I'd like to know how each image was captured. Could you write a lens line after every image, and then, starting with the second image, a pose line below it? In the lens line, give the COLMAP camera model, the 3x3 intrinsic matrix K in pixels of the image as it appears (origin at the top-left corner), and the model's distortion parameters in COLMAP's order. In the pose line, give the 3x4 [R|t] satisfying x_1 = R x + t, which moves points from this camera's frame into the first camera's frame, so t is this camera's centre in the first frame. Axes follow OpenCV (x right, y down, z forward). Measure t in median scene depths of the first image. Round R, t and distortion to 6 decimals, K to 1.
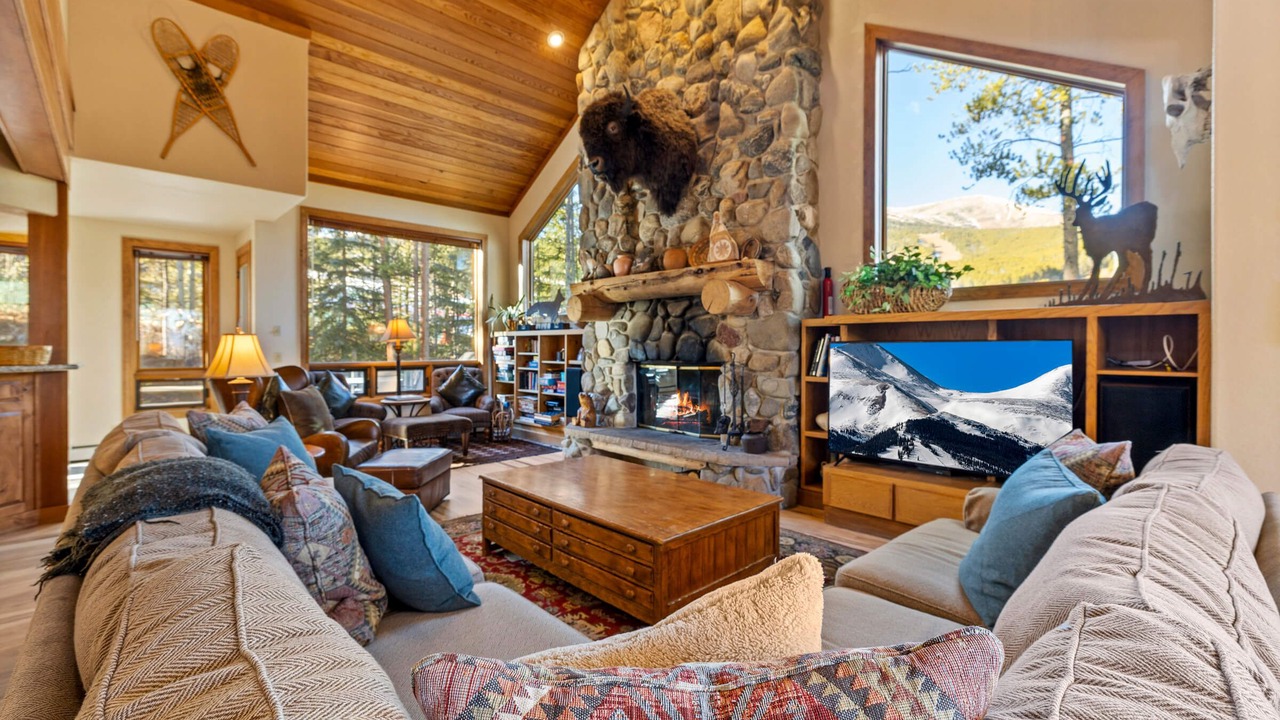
lens RADIAL K [[545.0, 0, 639.2], [0, 545.0, 352.8], [0, 0, 1]] dist [0.001572, -0.000308]
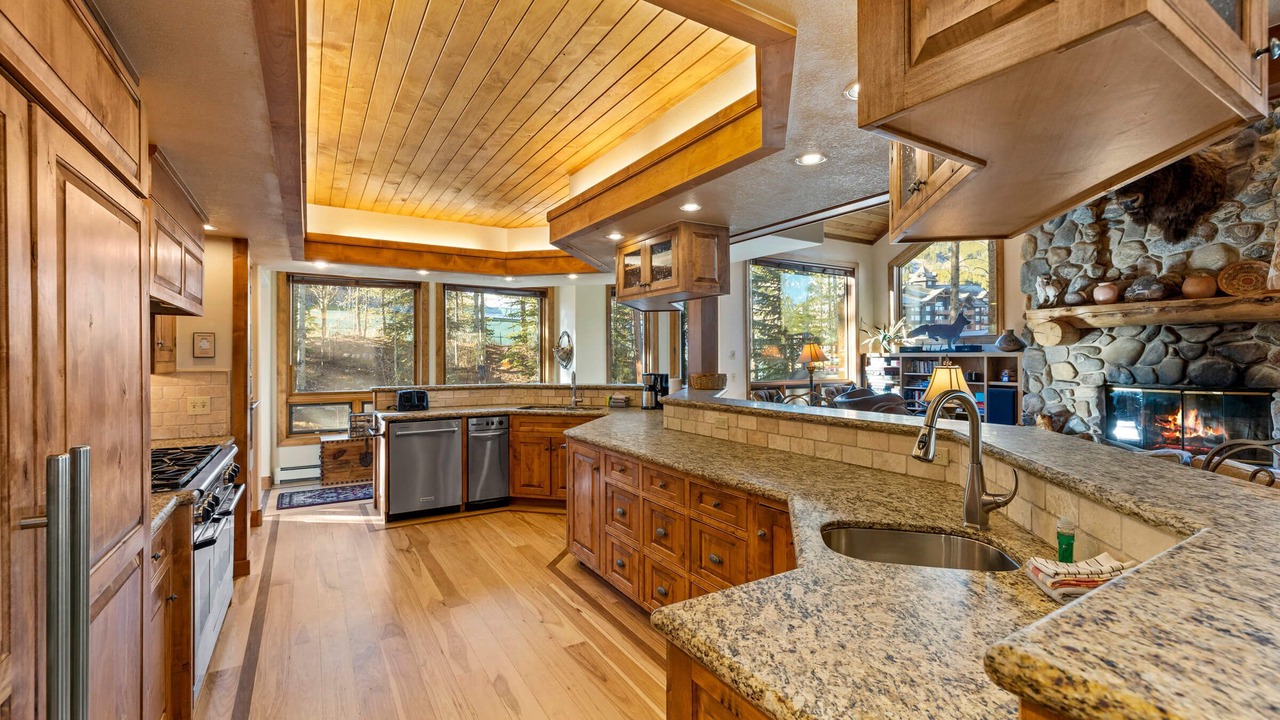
lens RADIAL K [[545.0, 0, 632.6], [0, 545.0, 360.6], [0, 0, 1]] dist [0.001572, -0.000308]
pose [[0.973980, -0.002906, -0.226617, -0.653816], [0.001449, 0.999977, -0.006598, -0.023744], [0.226631, 0.006098, 0.973962, -0.209651]]
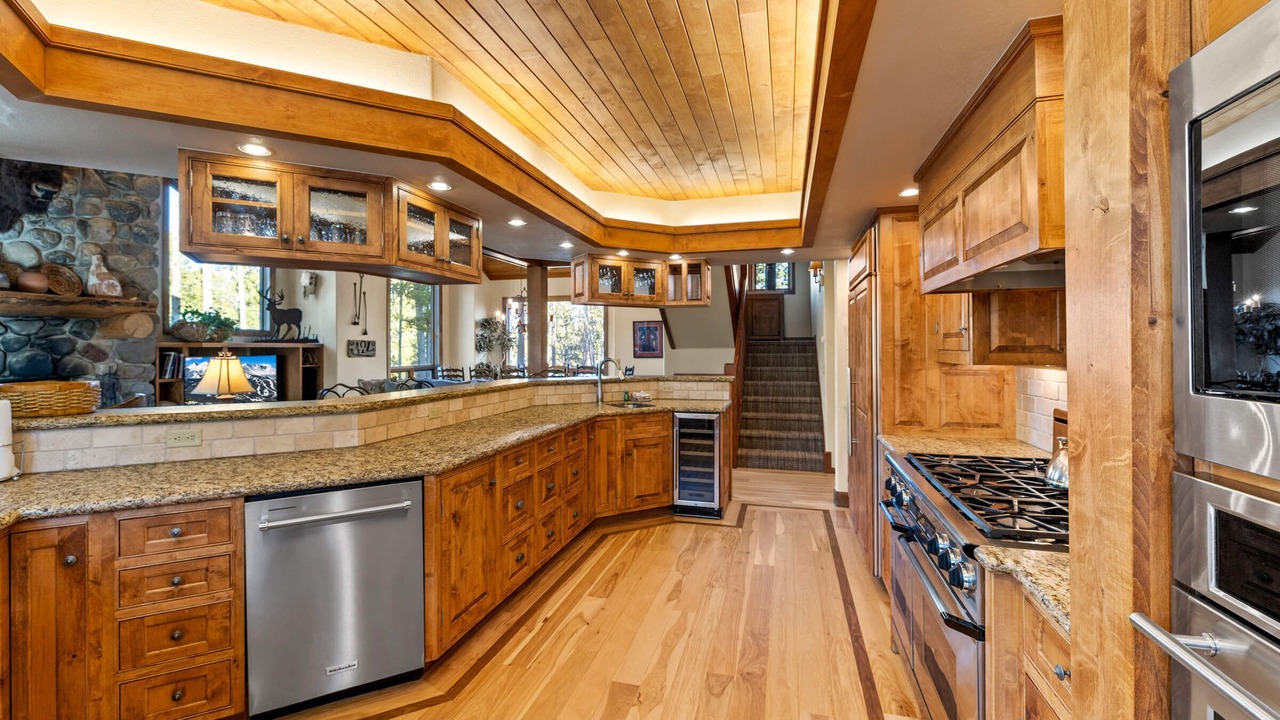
lens RADIAL K [[545.0, 0, 635.9], [0, 545.0, 347.2], [0, 0, 1]] dist [0.001572, -0.000308]
pose [[-0.508924, 0.000142, 0.860811, -1.287533], [0.011358, 0.999914, 0.006550, -0.032061], [-0.860736, 0.013110, -0.508882, 0.470539]]
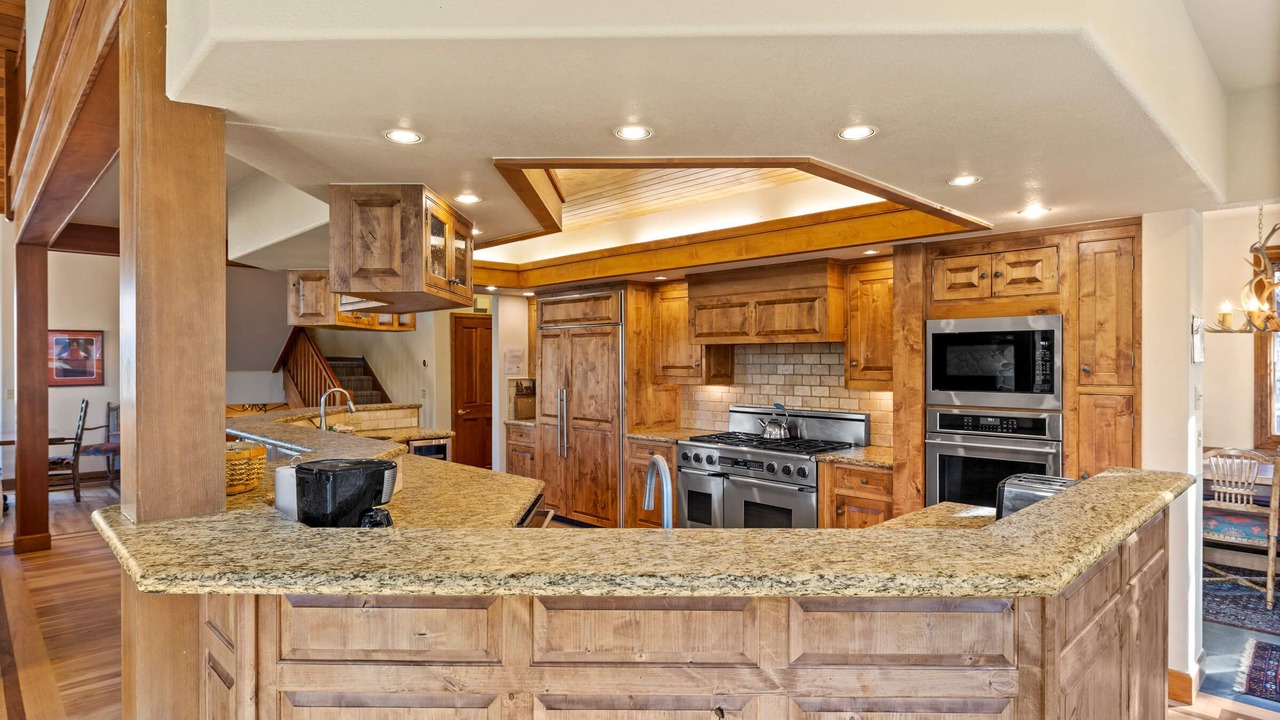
lens RADIAL K [[545.0, 0, 666.5], [0, 545.0, 367.0], [0, 0, 1]] dist [0.001572, -0.000308]
pose [[-0.999308, -0.001019, -0.037194, -0.973650], [-0.001595, 0.999879, 0.015465, -0.048862], [0.037174, 0.015513, -0.999188, 0.780690]]
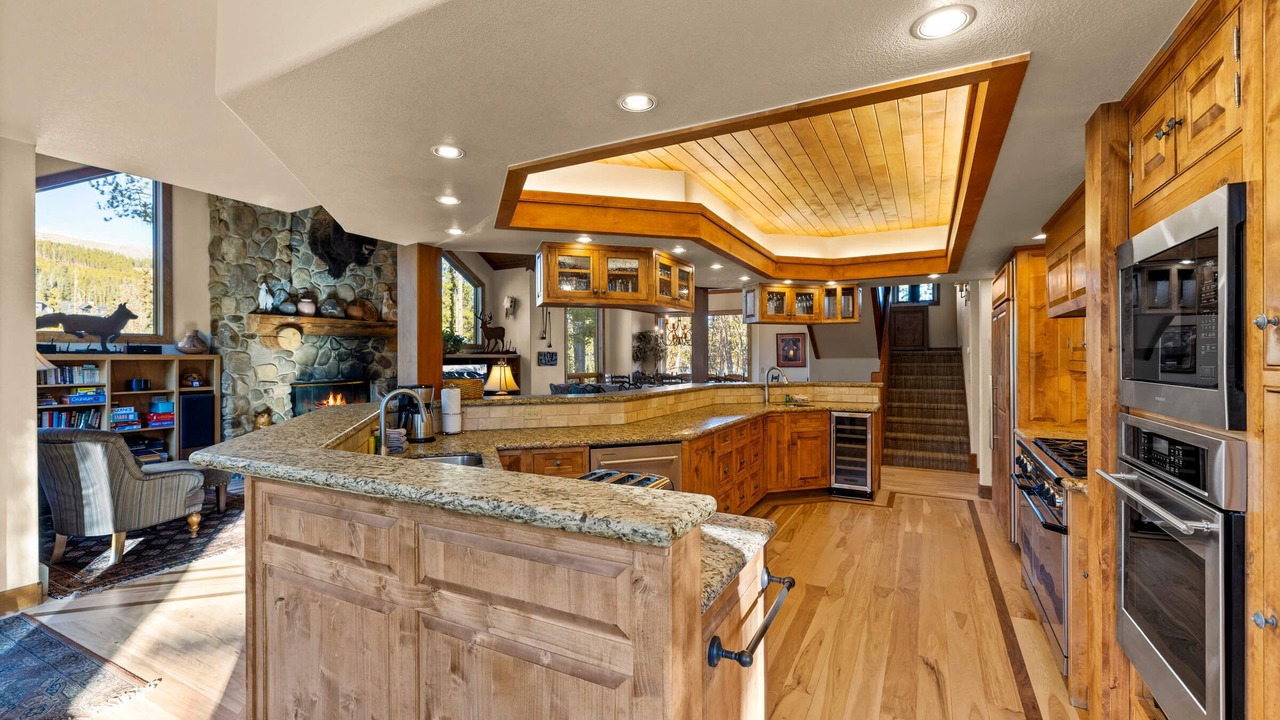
lens RADIAL K [[545.0, 0, 637.2], [0, 545.0, 360.5], [0, 0, 1]] dist [0.001572, -0.000308]
pose [[-0.307995, -0.005906, 0.951370, -1.441262], [0.013618, 0.999851, 0.010616, -0.036466], [-0.951291, 0.016225, -0.307868, 0.639484]]
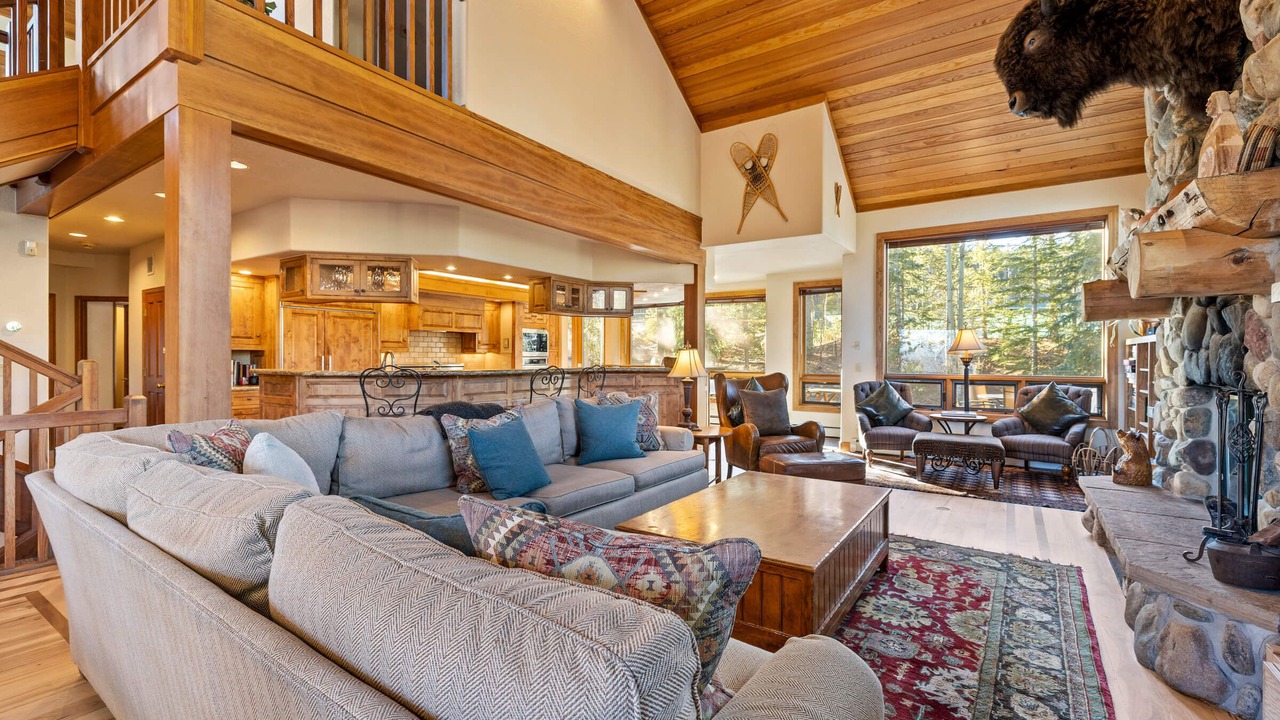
lens RADIAL K [[545.0, 0, 632.6], [0, 545.0, 356.7], [0, 0, 1]] dist [0.001572, -0.000308]
pose [[0.200576, -0.001019, -0.979678, 0.422371], [-0.014715, 0.999884, -0.004052, -0.002829], [0.979568, 0.015229, 0.200538, 0.312480]]
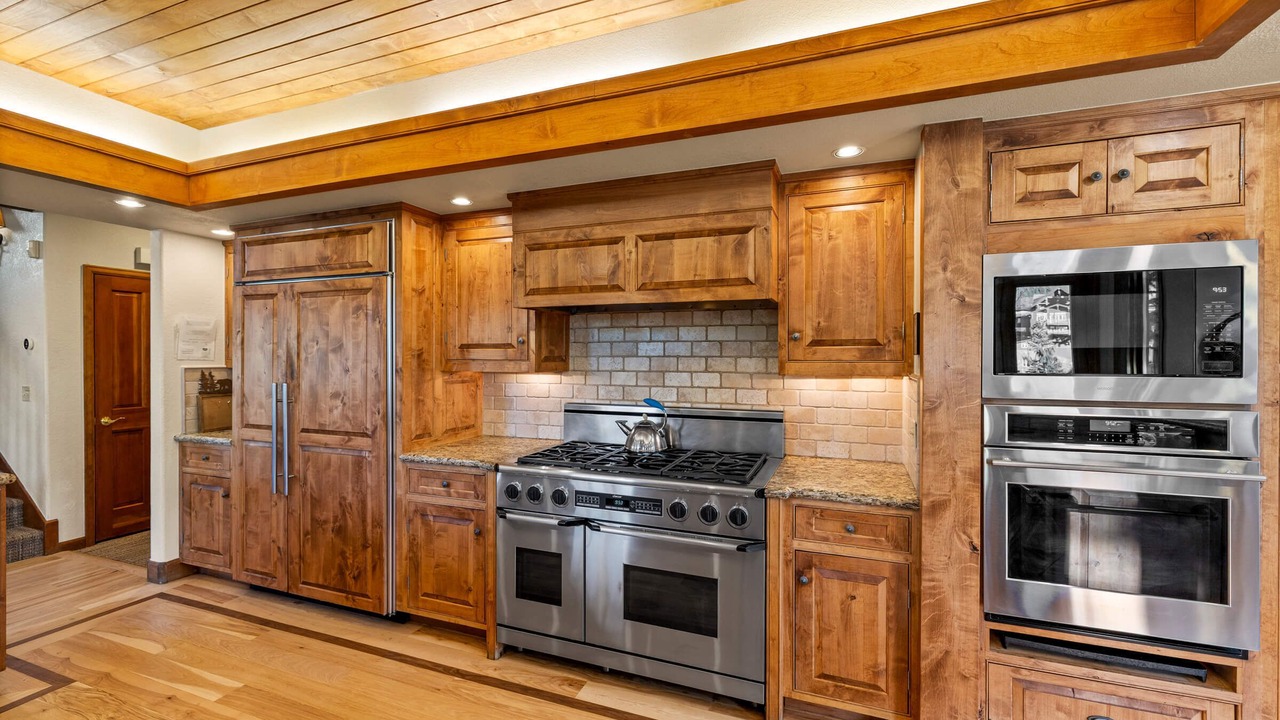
lens RADIAL K [[545.0, 0, 648.3], [0, 545.0, 356.7], [0, 0, 1]] dist [0.001572, -0.000308]
pose [[-0.914888, -0.001559, -0.403705, -0.951542], [-0.007714, 0.999878, 0.013619, -0.034407], [0.403635, 0.015574, -0.914788, 0.522240]]
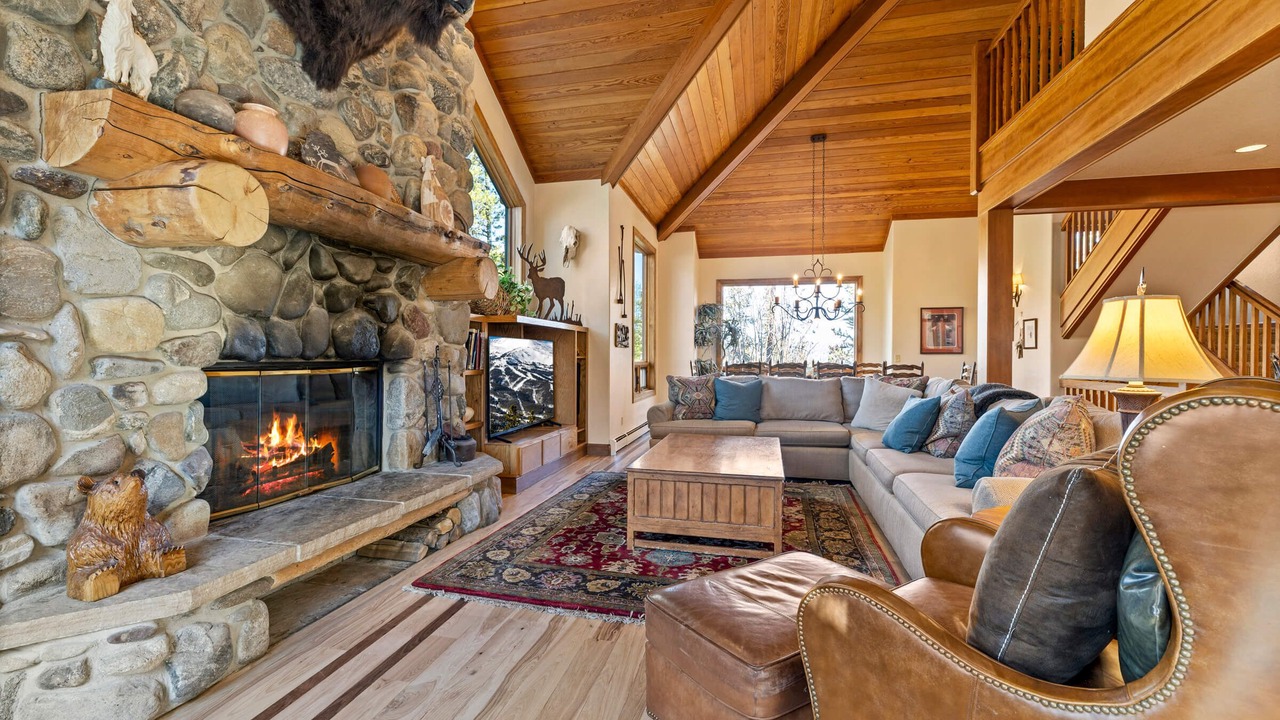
lens RADIAL K [[545.0, 0, 644.0], [0, 545.0, 360.9], [0, 0, 1]] dist [0.001572, -0.000308]
pose [[-0.556947, -0.011529, 0.830468, -0.521484], [0.002867, 0.999871, 0.015804, 0.008538], [-0.830543, 0.011183, -0.556843, 0.963685]]
